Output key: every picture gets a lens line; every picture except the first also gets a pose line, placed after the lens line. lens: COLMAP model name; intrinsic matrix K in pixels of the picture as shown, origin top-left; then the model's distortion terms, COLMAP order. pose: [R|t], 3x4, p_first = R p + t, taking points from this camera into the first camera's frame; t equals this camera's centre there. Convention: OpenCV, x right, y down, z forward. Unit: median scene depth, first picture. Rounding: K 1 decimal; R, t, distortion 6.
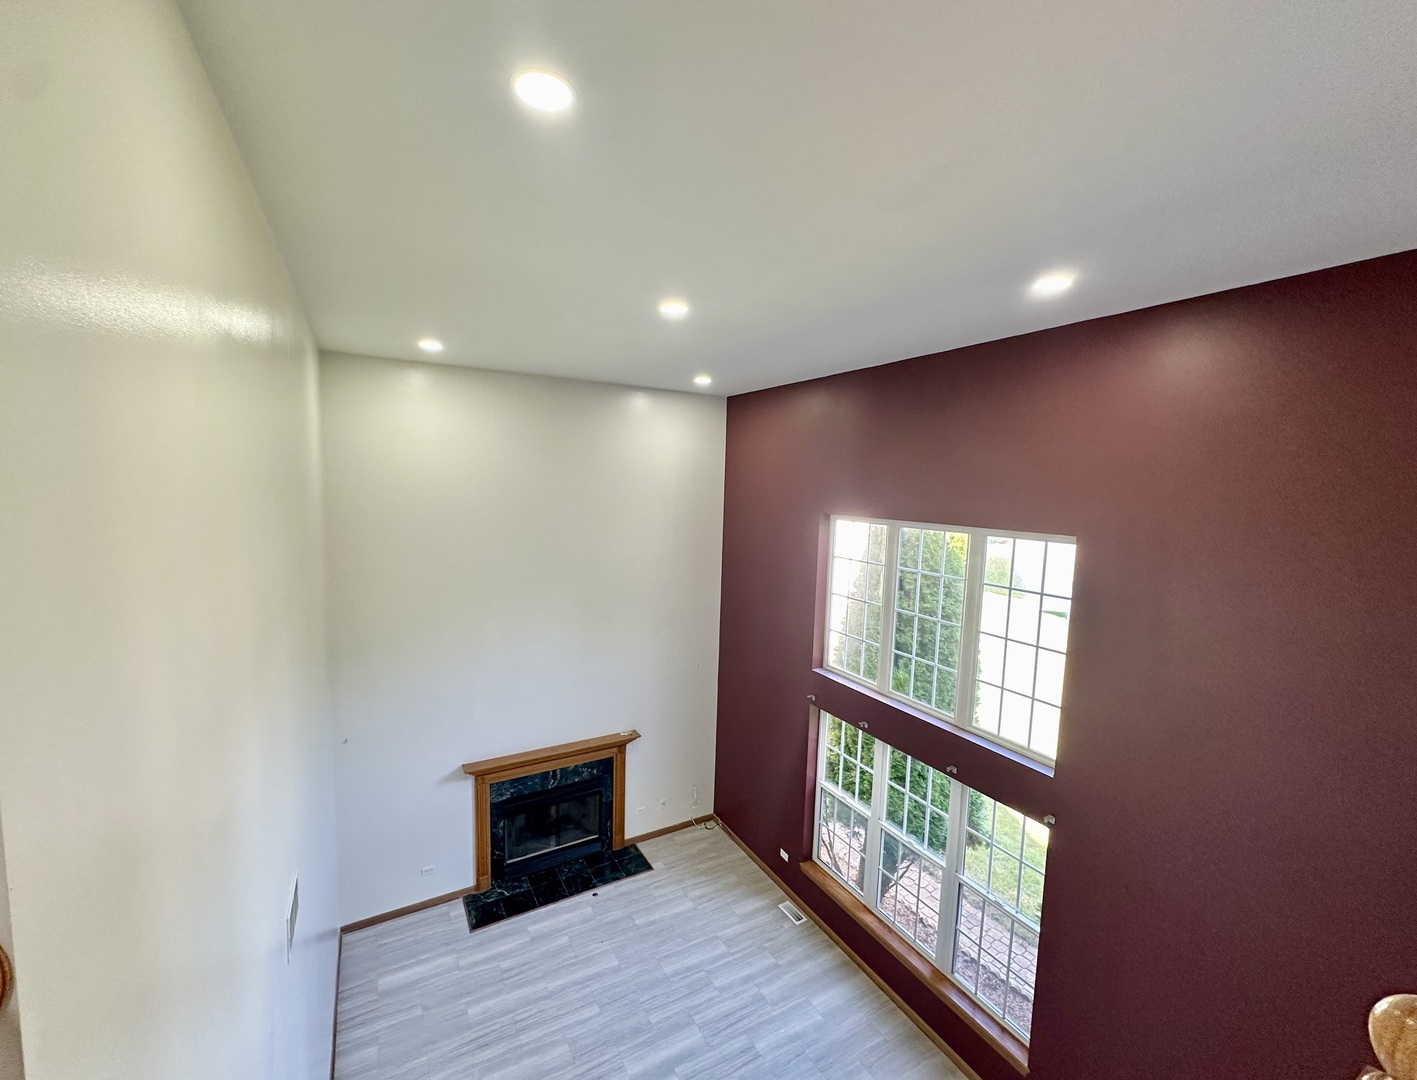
lens RADIAL K [[575.3, 0, 697.3], [0, 575.3, 538.4], [0, 0, 1]] dist [-0.003707, -0.000092]
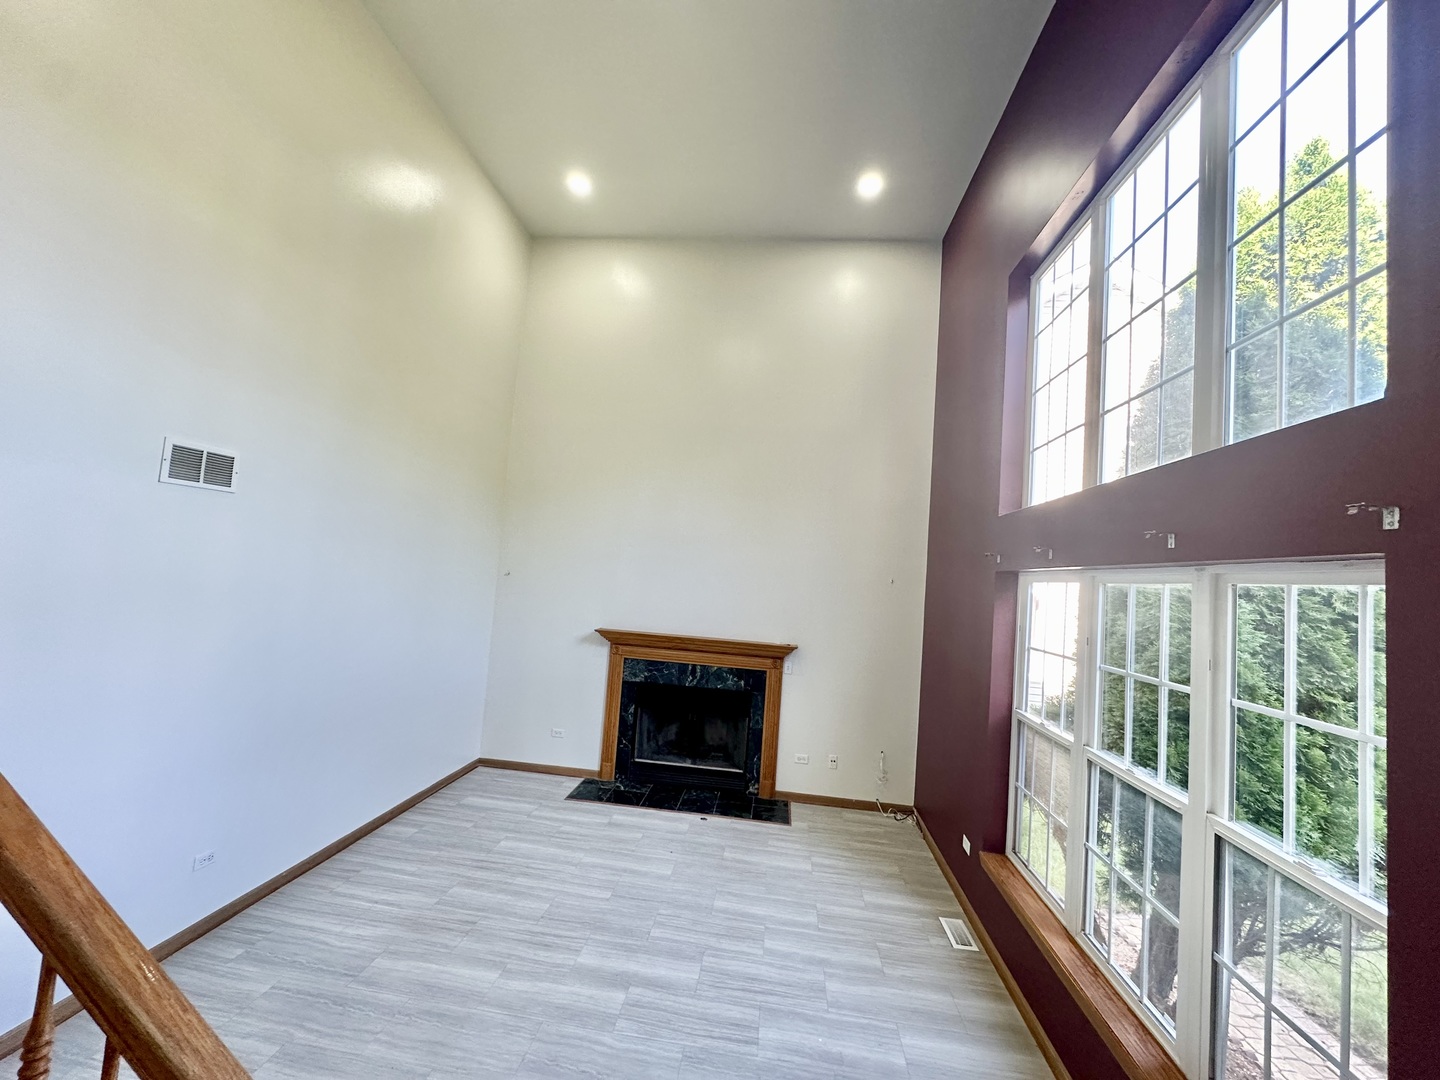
lens RADIAL K [[577.0, 0, 720.0], [0, 577.0, 540.0], [0, 0, 1]] dist [-0.002115, 0.000642]
pose [[0.811919, -0.004003, -0.583757, 0.314055], [-0.107480, 0.981857, -0.156222, 0.379115], [0.573791, 0.189582, 0.796758, 0.321429]]
